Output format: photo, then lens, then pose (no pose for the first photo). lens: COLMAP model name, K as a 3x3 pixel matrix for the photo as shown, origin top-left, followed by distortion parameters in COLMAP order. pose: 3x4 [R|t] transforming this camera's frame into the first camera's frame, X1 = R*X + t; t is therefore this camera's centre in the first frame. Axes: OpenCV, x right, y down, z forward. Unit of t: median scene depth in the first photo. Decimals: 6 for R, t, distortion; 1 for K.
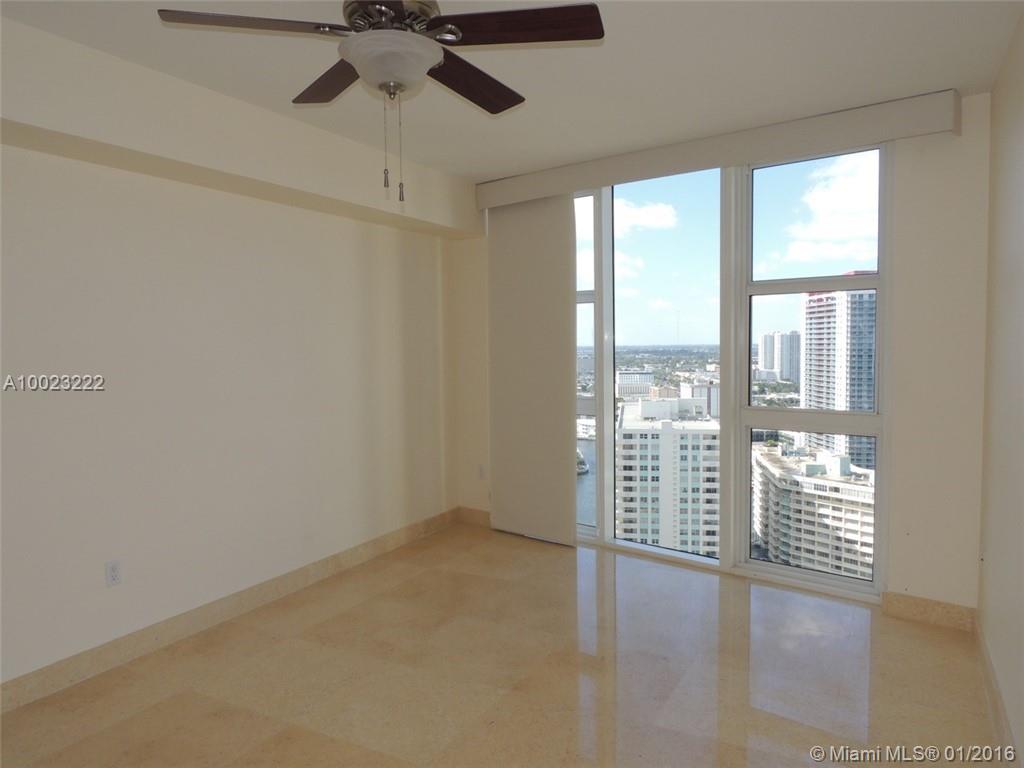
lens RADIAL K [[730.0, 0, 511.1], [0, 730.0, 383.1], [0, 0, 1]] dist [-0.024937, 0.005771]
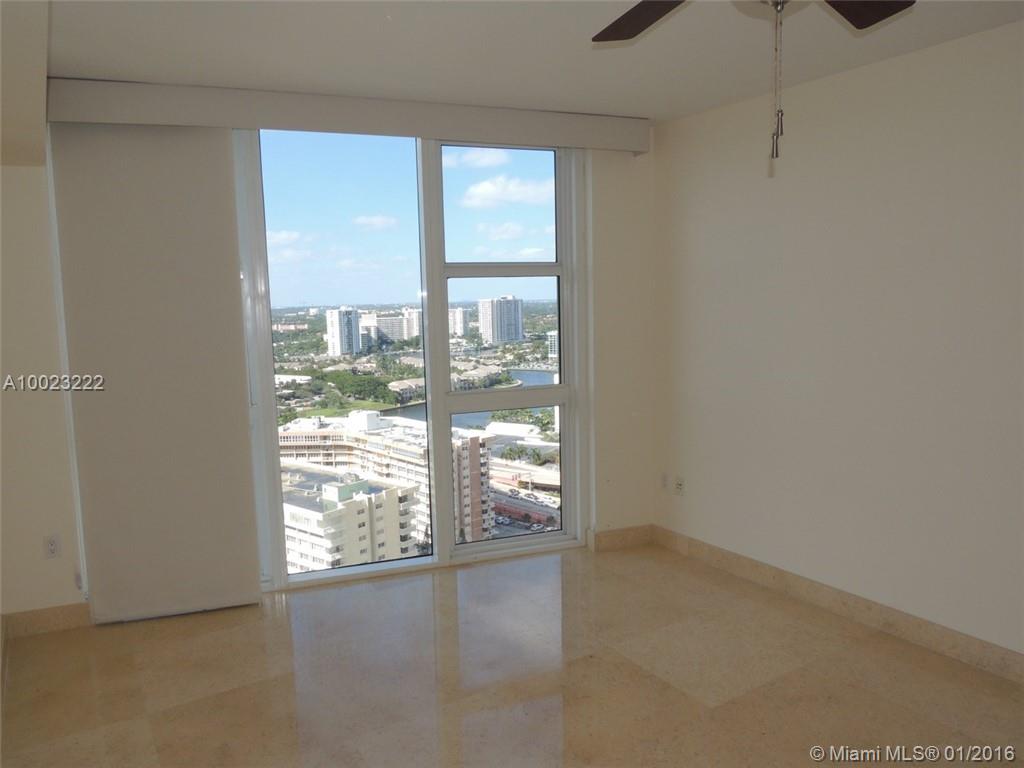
lens RADIAL K [[730.0, 0, 508.1], [0, 730.0, 385.0], [0, 0, 1]] dist [-0.024937, 0.005771]
pose [[0.476895, -0.103782, 0.872812, -0.493266], [0.062602, 0.994493, 0.084046, -0.055759], [-0.876728, 0.014559, 0.480766, 0.467950]]
